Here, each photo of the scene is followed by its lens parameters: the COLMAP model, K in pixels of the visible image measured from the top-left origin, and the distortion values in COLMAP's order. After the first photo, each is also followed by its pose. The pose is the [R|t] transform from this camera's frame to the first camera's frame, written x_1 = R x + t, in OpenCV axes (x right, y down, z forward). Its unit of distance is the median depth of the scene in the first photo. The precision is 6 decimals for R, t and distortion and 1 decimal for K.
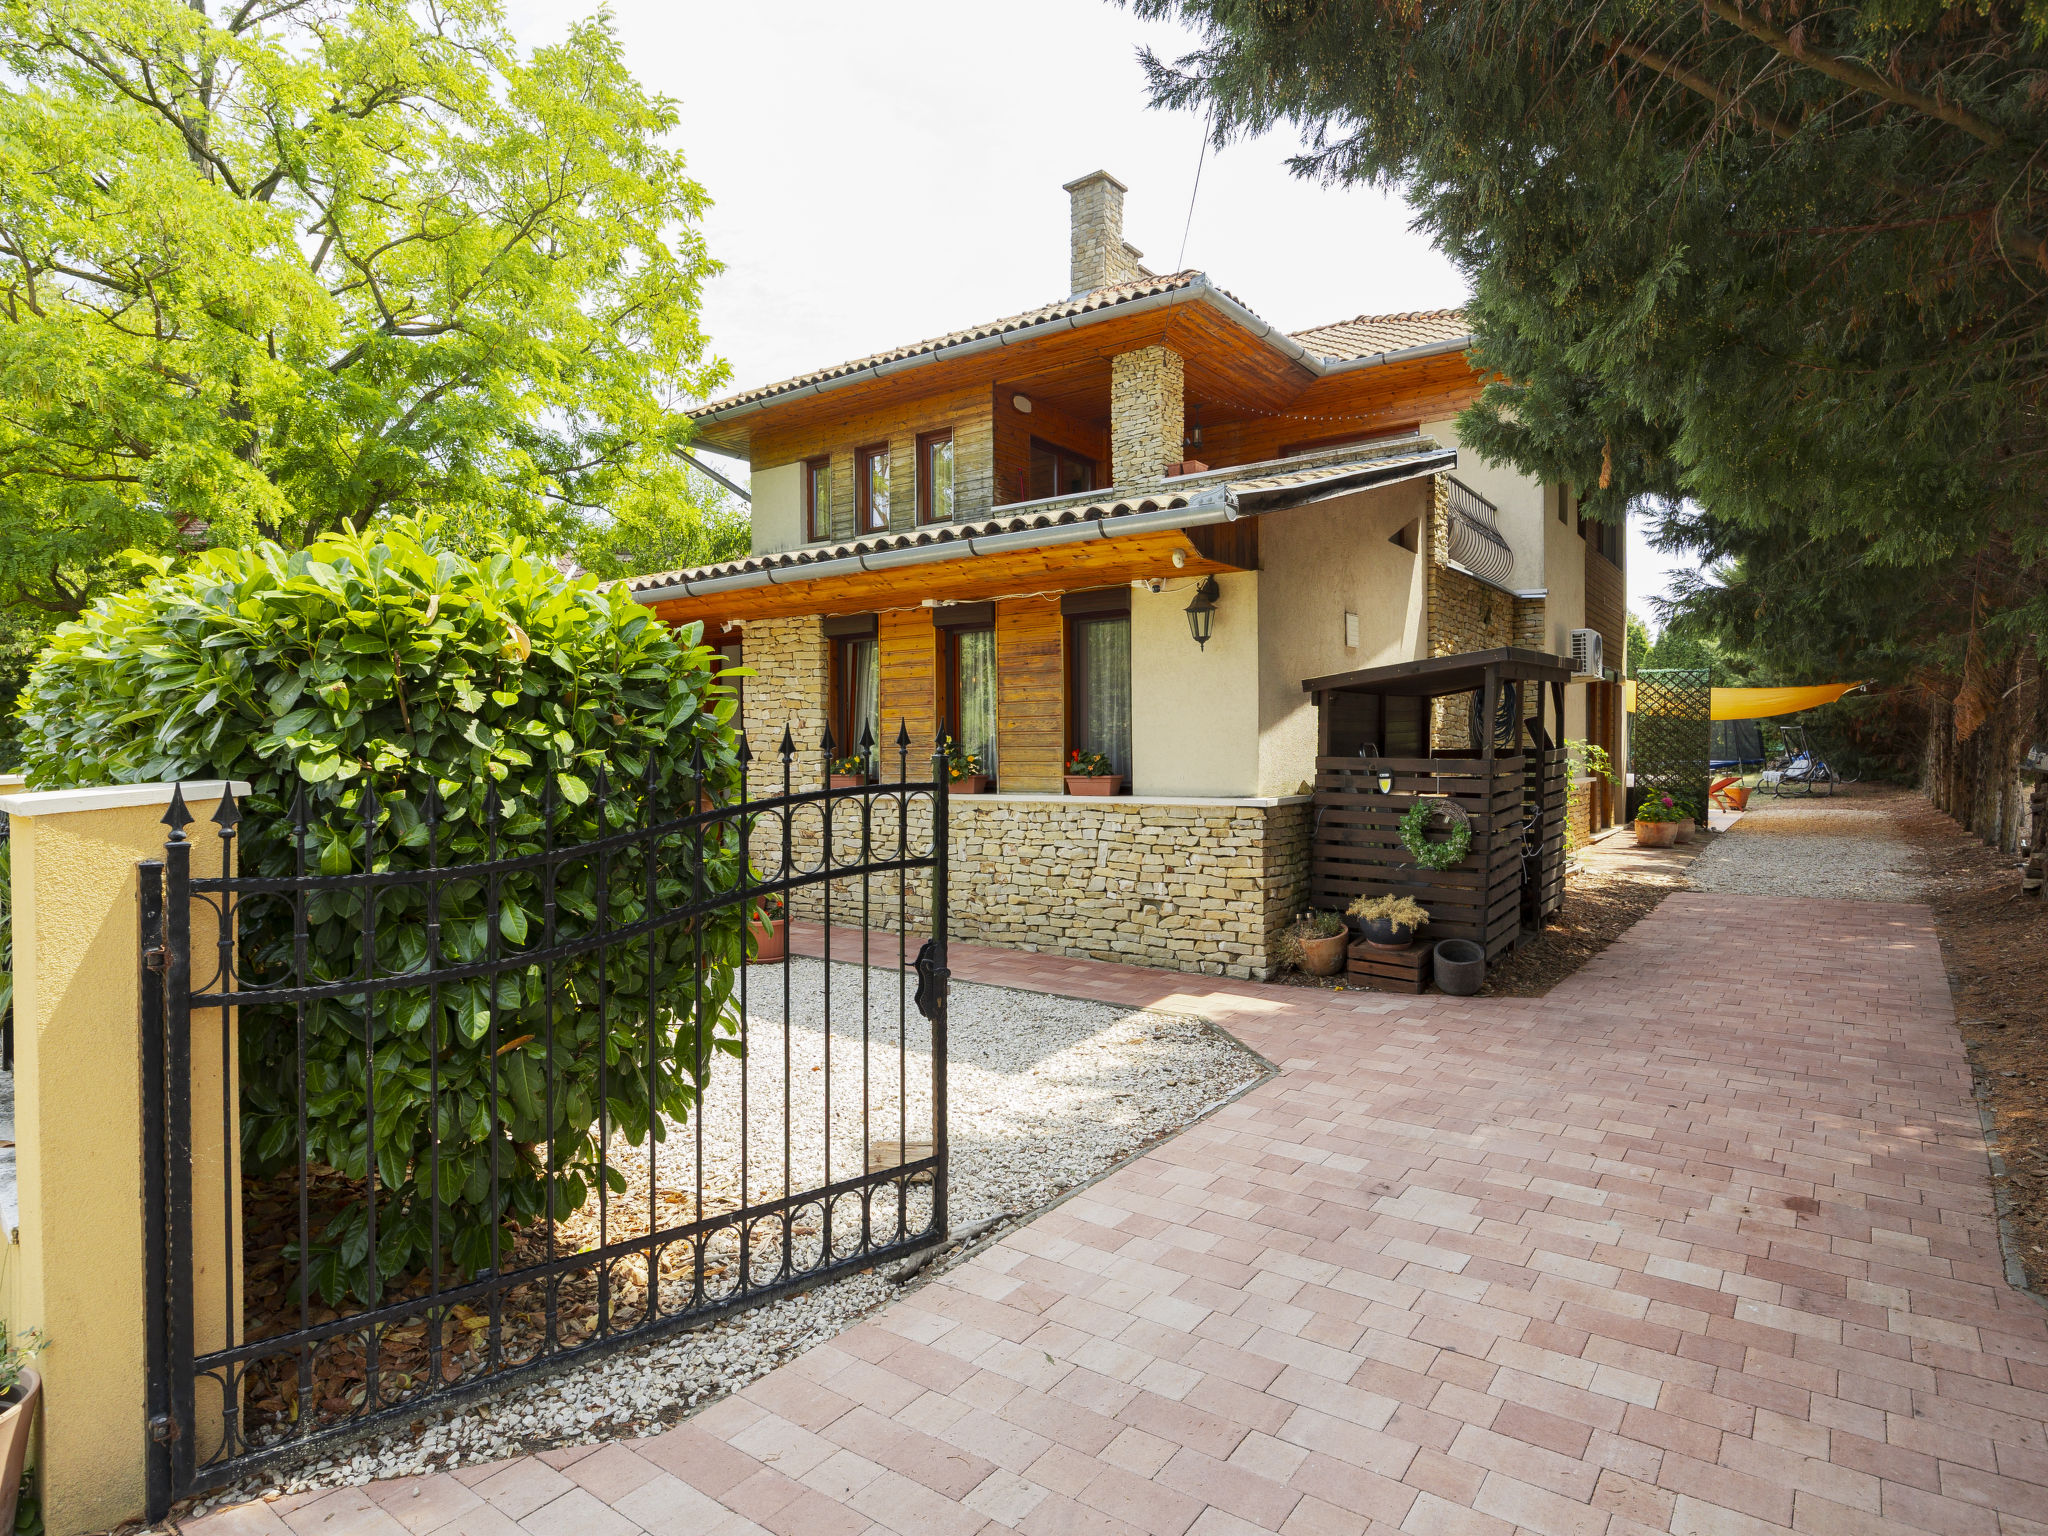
lens RADIAL K [[1133.4, 0, 1009.9], [0, 1133.4, 740.5], [0, 0, 1]] dist [-0.010885, -0.000275]
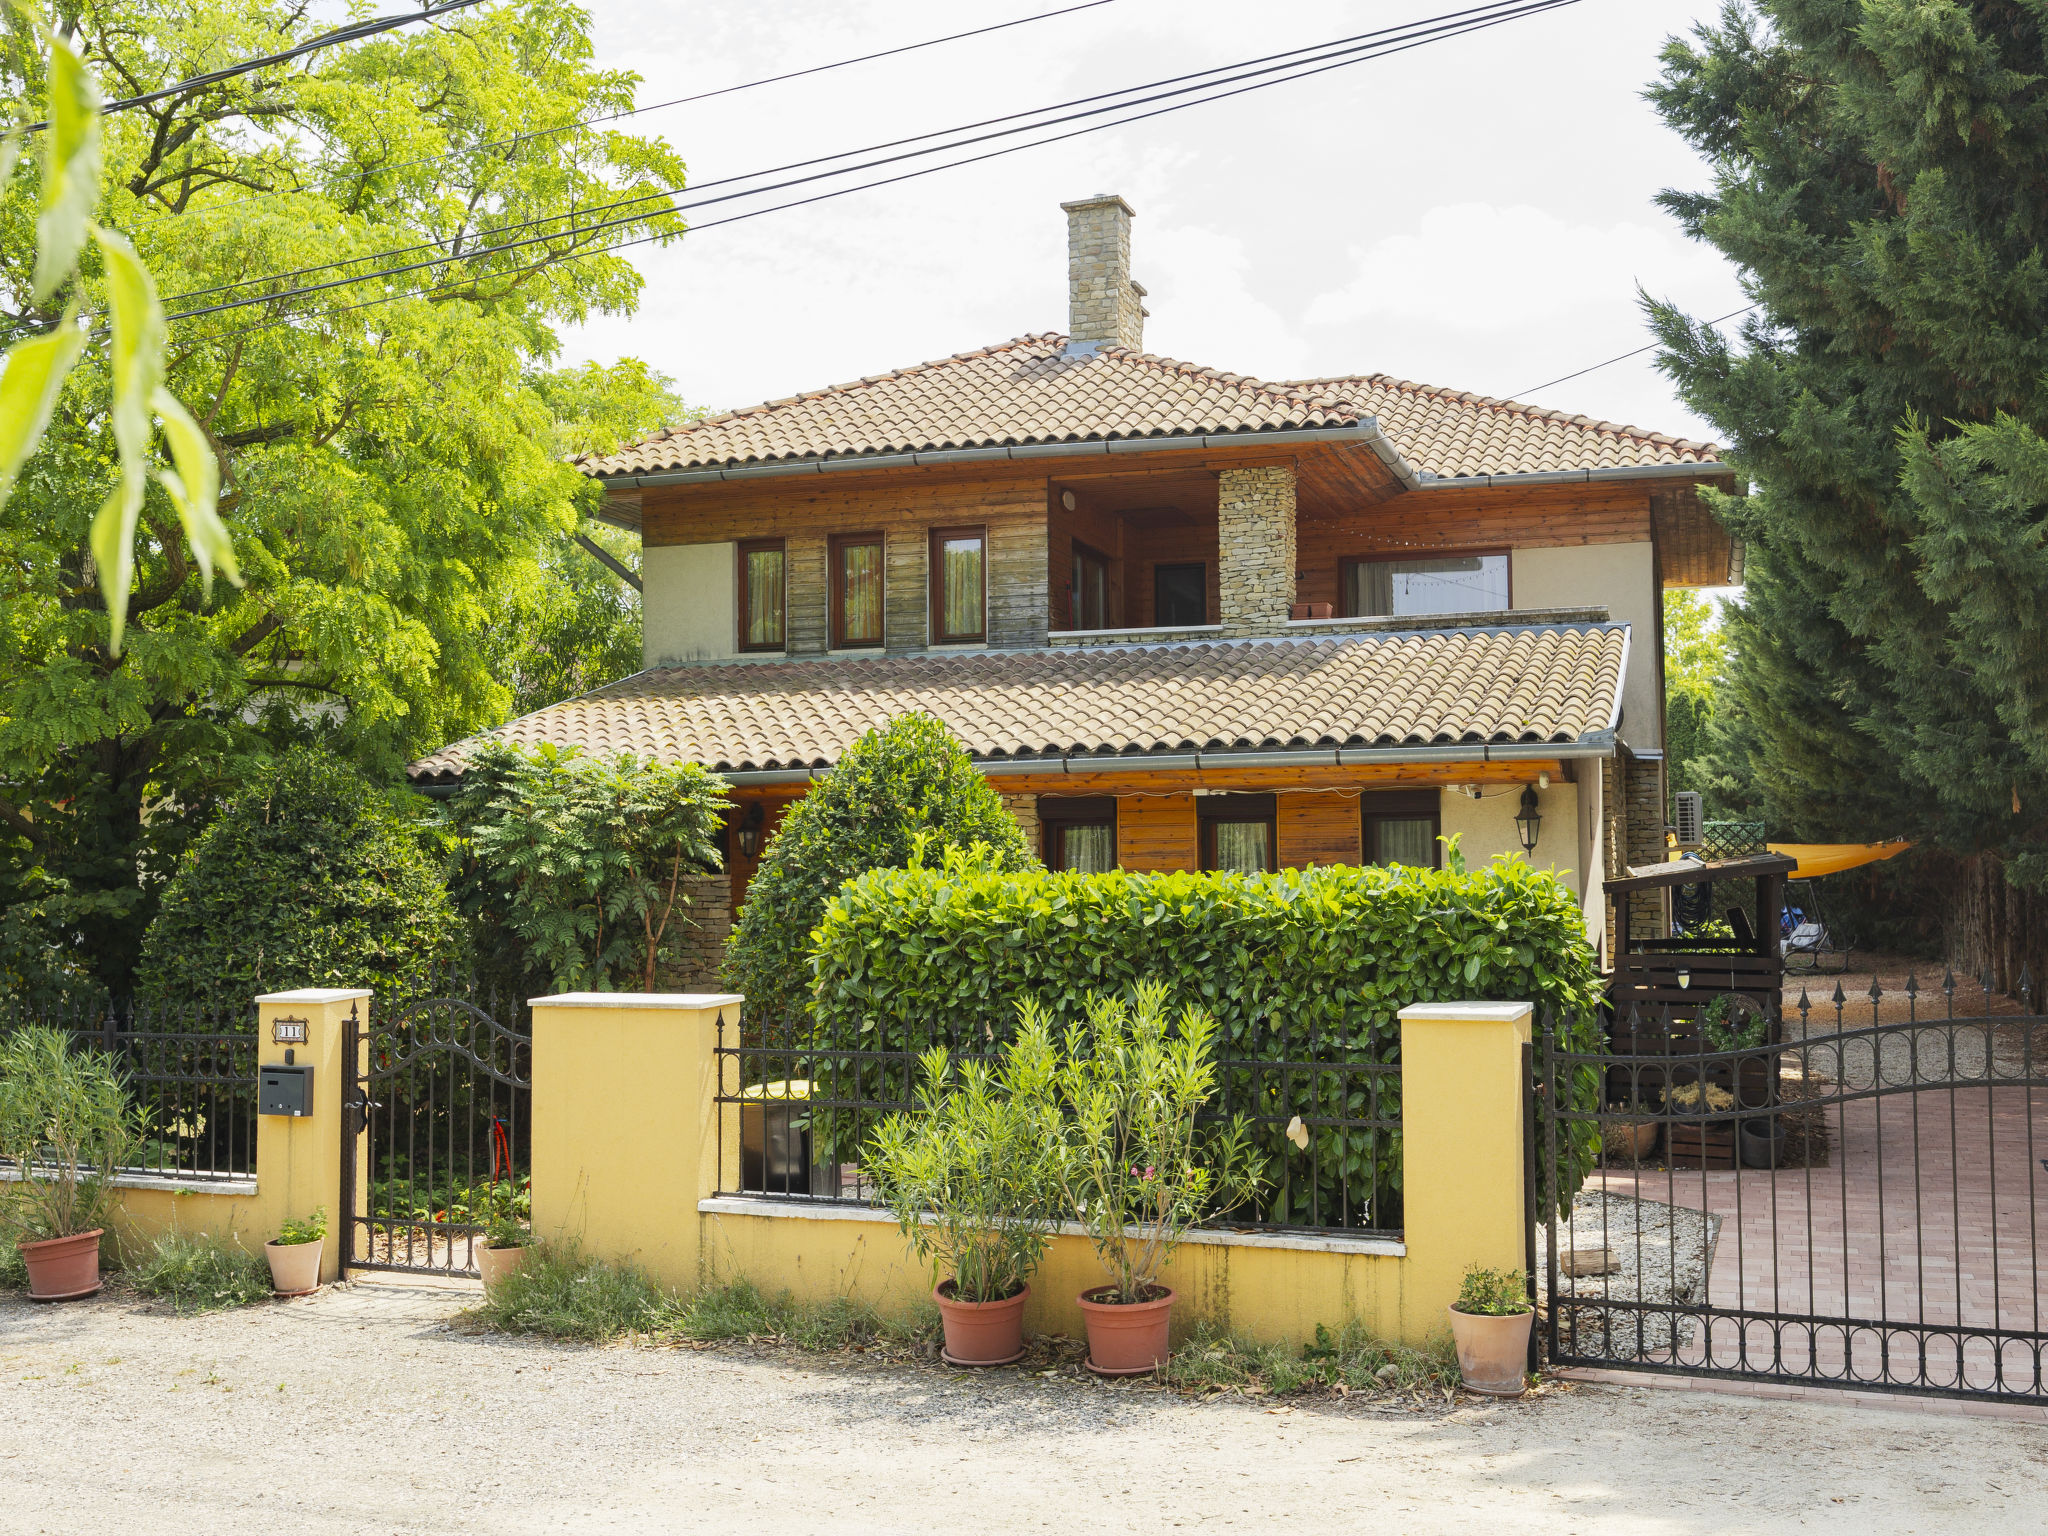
lens RADIAL K [[1974.4, 0, 1024.0], [0, 1974.4, 768.0], [0, 0, 1]] dist [-0.016034, 0.000935]
pose [[0.964021, 0.016685, 0.265303, -0.401039], [-0.001473, 0.998348, -0.057433, -0.028183], [-0.265823, 0.054976, 0.962453, -0.341561]]
